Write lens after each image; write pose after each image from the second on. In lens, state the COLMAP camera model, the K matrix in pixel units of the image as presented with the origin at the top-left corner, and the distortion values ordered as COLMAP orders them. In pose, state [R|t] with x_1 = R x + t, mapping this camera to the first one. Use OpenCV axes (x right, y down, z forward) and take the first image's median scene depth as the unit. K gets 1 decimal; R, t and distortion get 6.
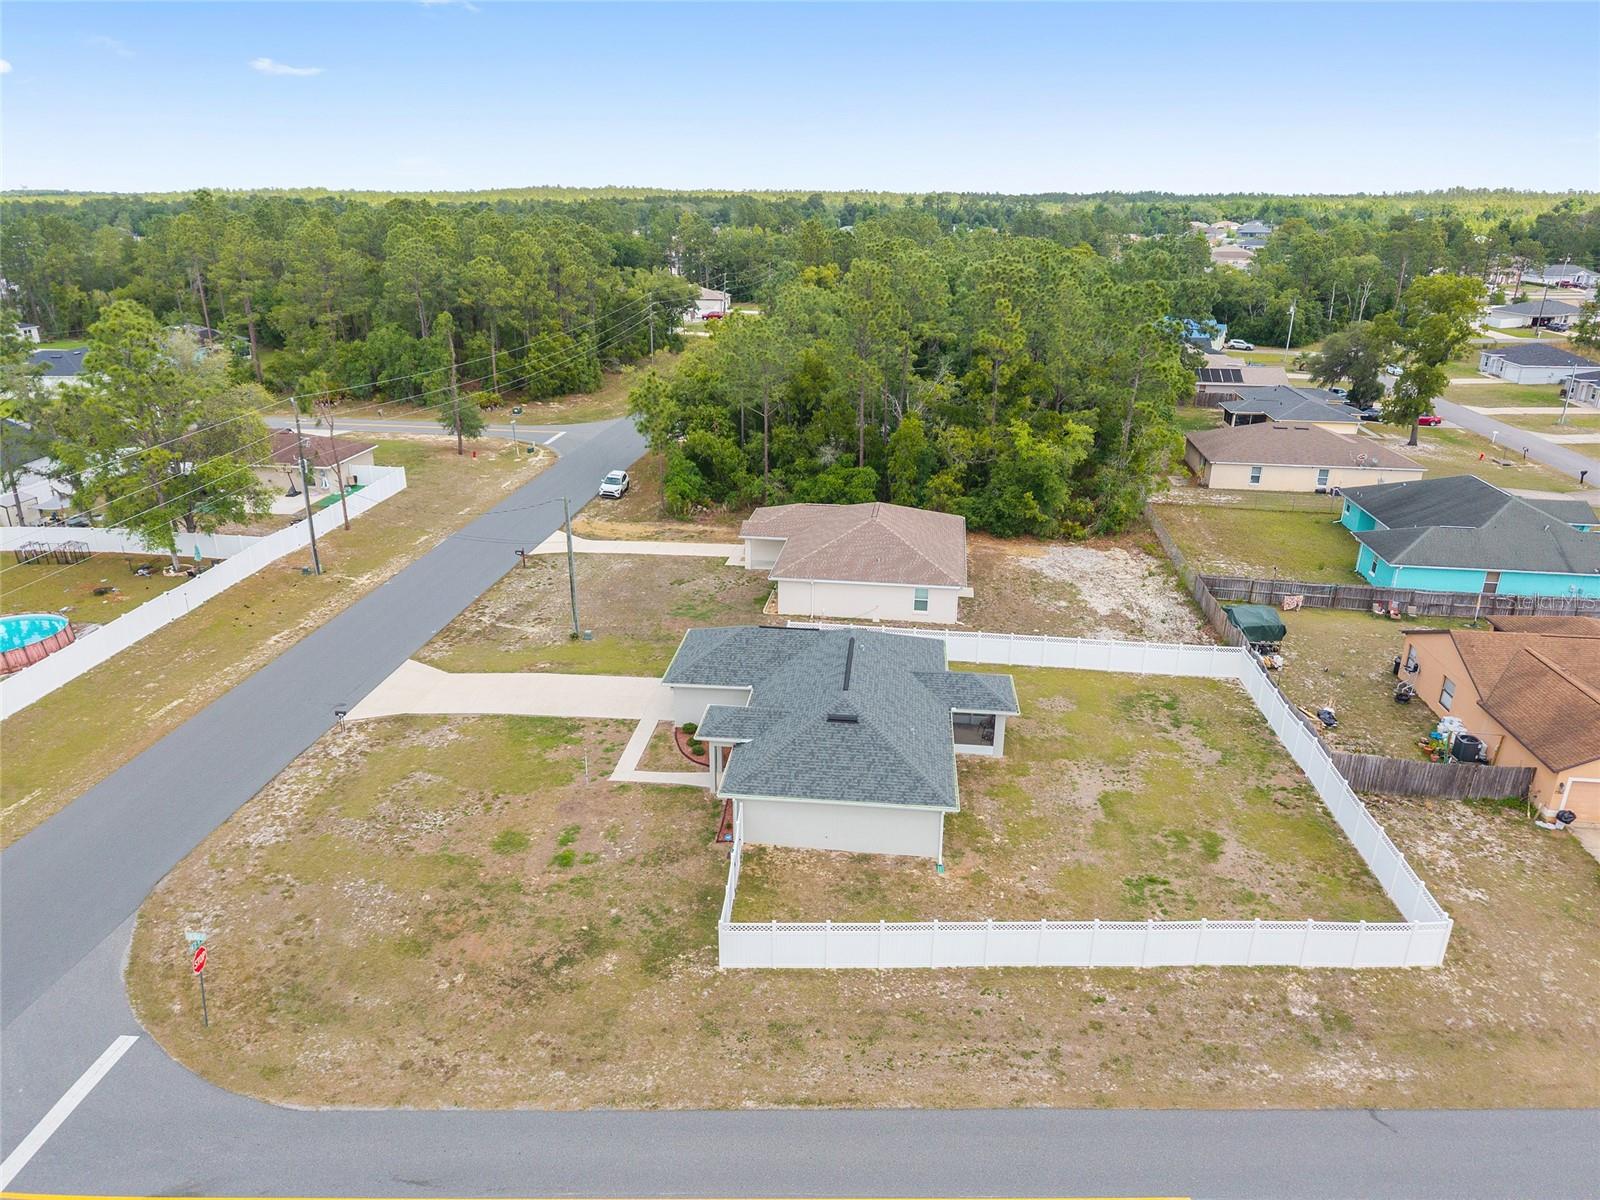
lens RADIAL K [[1070.2, 0, 787.1], [0, 1070.2, 605.8], [0, 0, 1]] dist [0.043652, -0.053837]
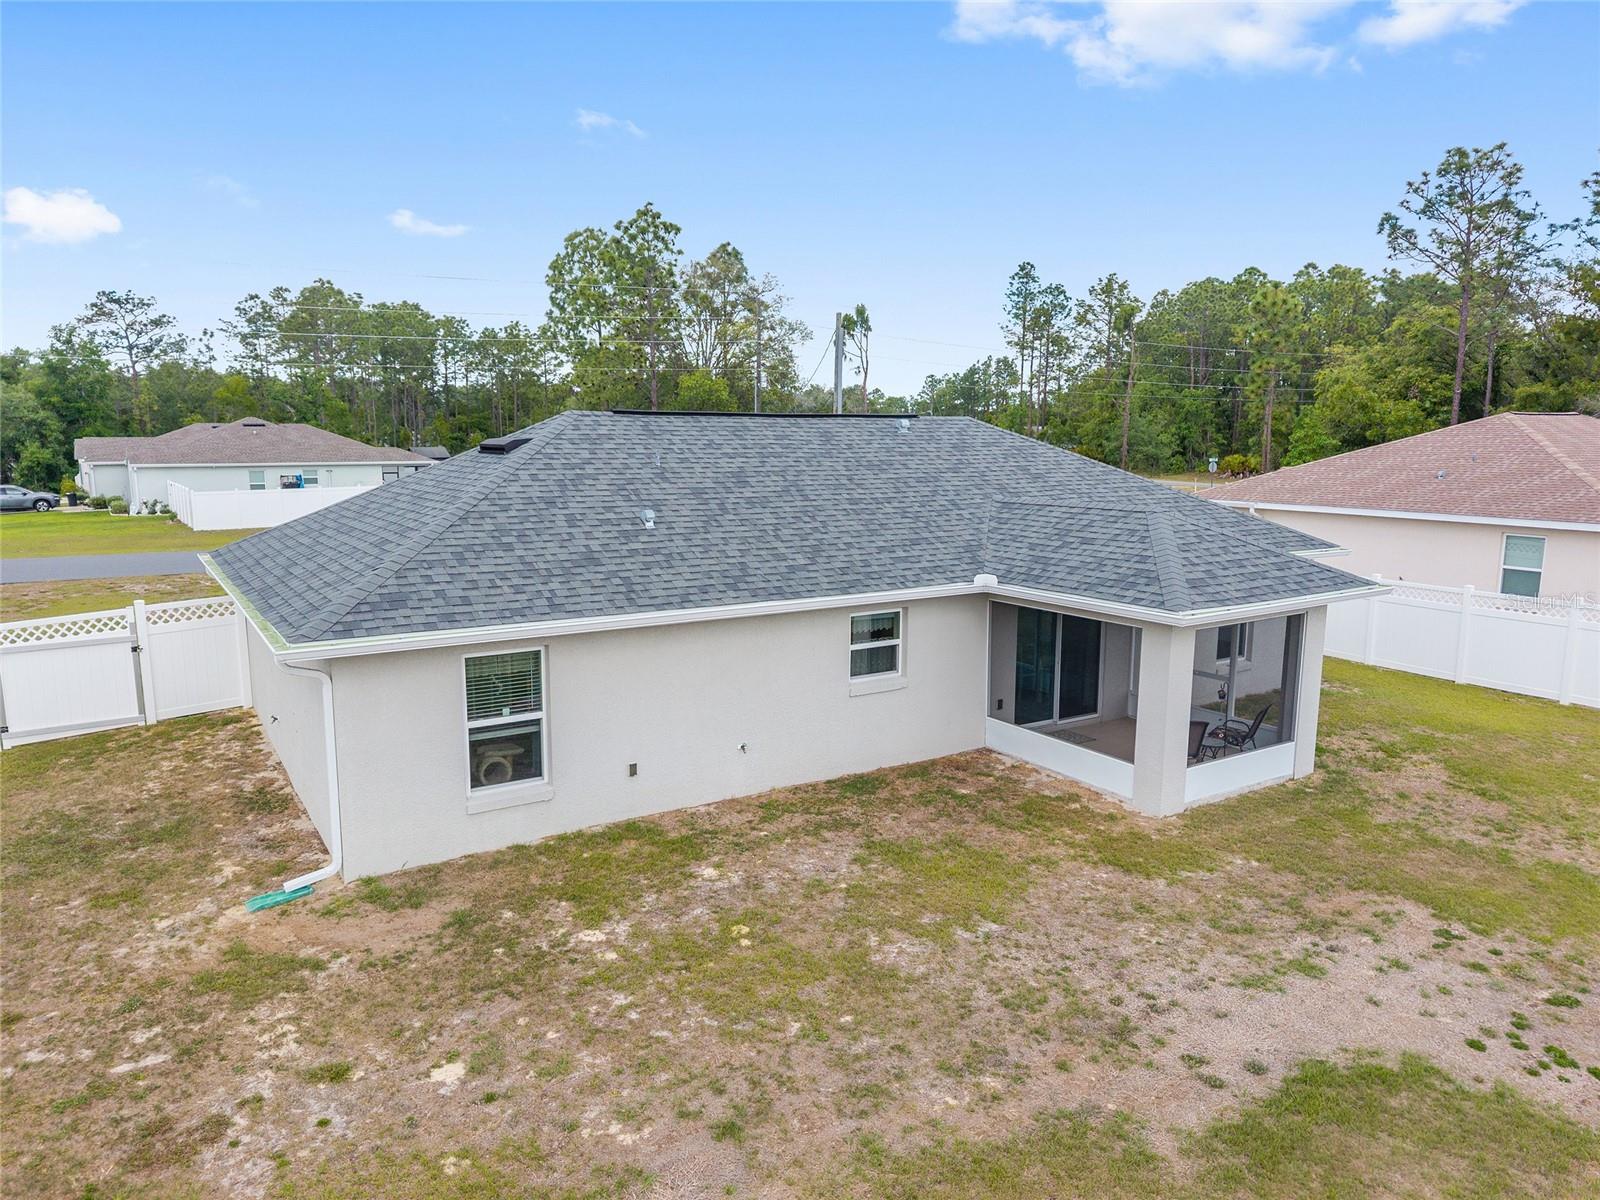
lens RADIAL K [[1070.2, 0, 787.1], [0, 1070.2, 605.8], [0, 0, 1]] dist [0.043652, -0.053837]
pose [[0.620957, 0.122014, -0.774290, 0.346913], [-0.275581, 0.958731, -0.069929, 0.138517], [0.733803, 0.256802, 0.628956, 0.775689]]
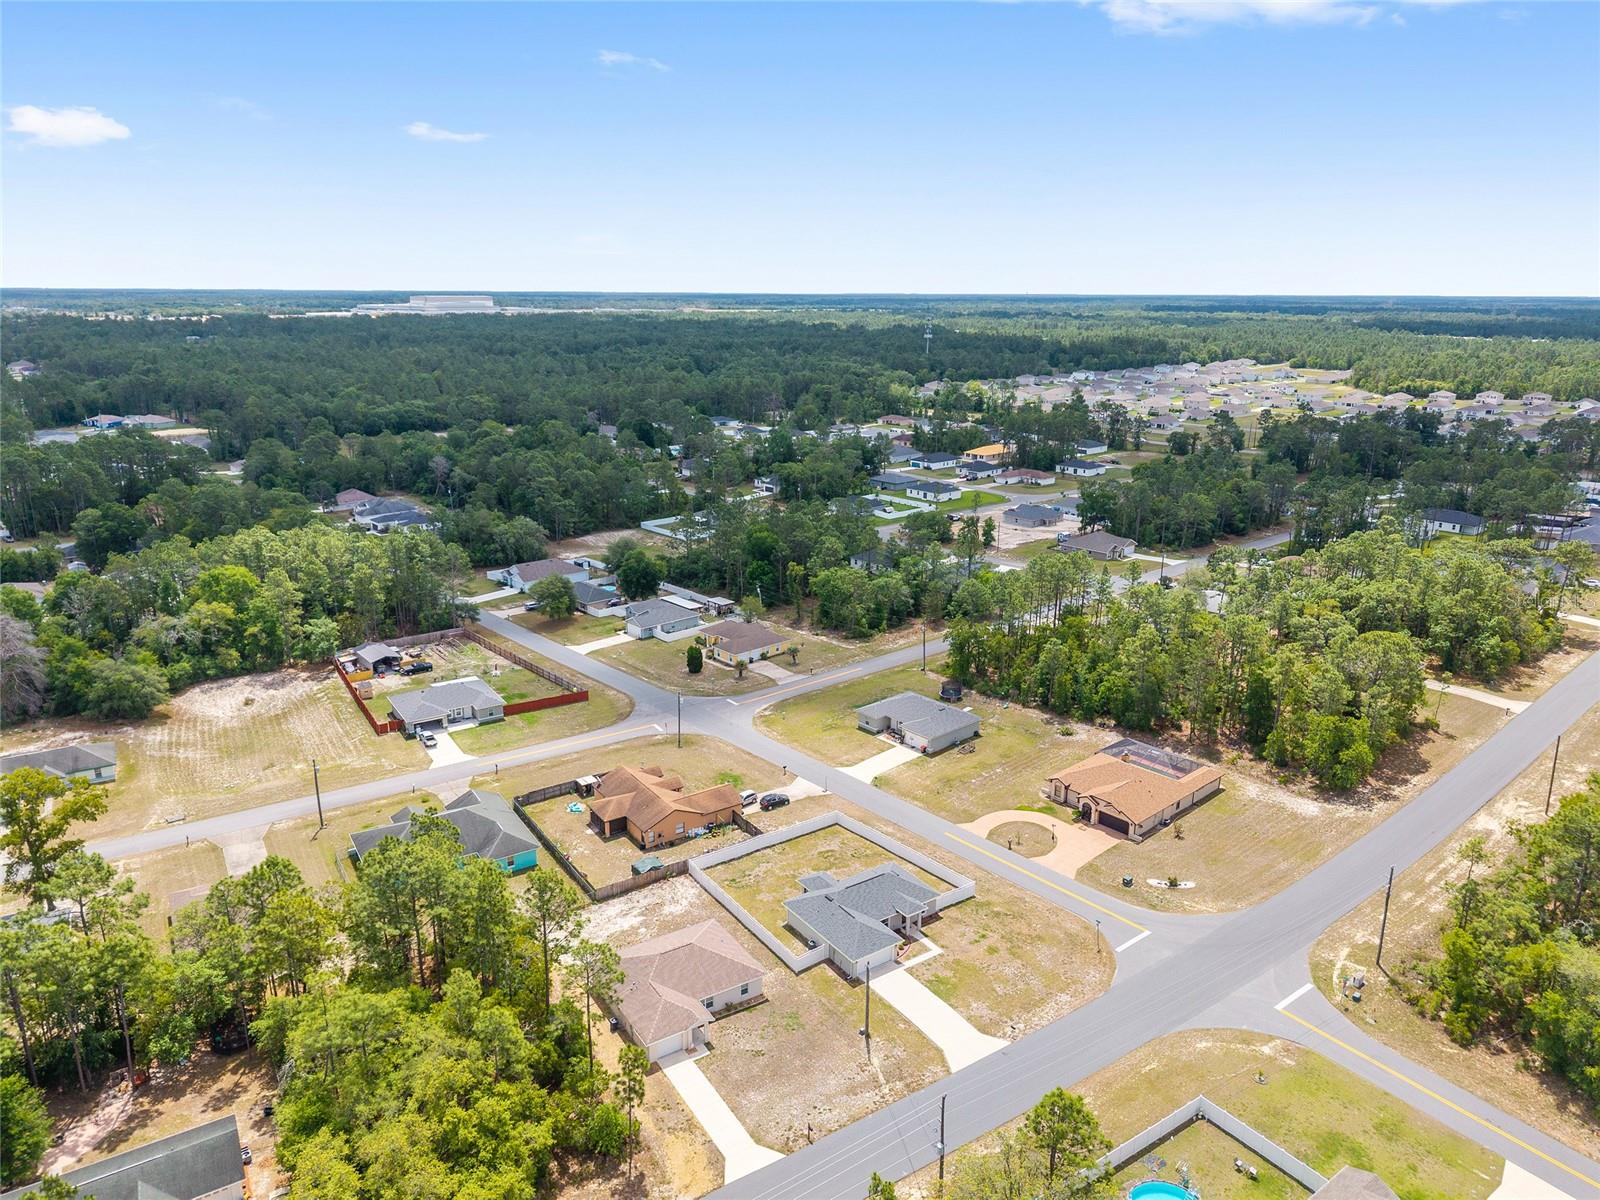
lens RADIAL K [[1061.1, 0, 792.1], [0, 1061.1, 604.0], [0, 0, 1]] dist [0.048647, -0.051692]
pose [[-0.651842, -0.224099, 0.724488, -1.549419], [0.256079, 0.834181, 0.488431, -1.816774], [-0.713811, 0.503906, -0.486367, 2.030578]]
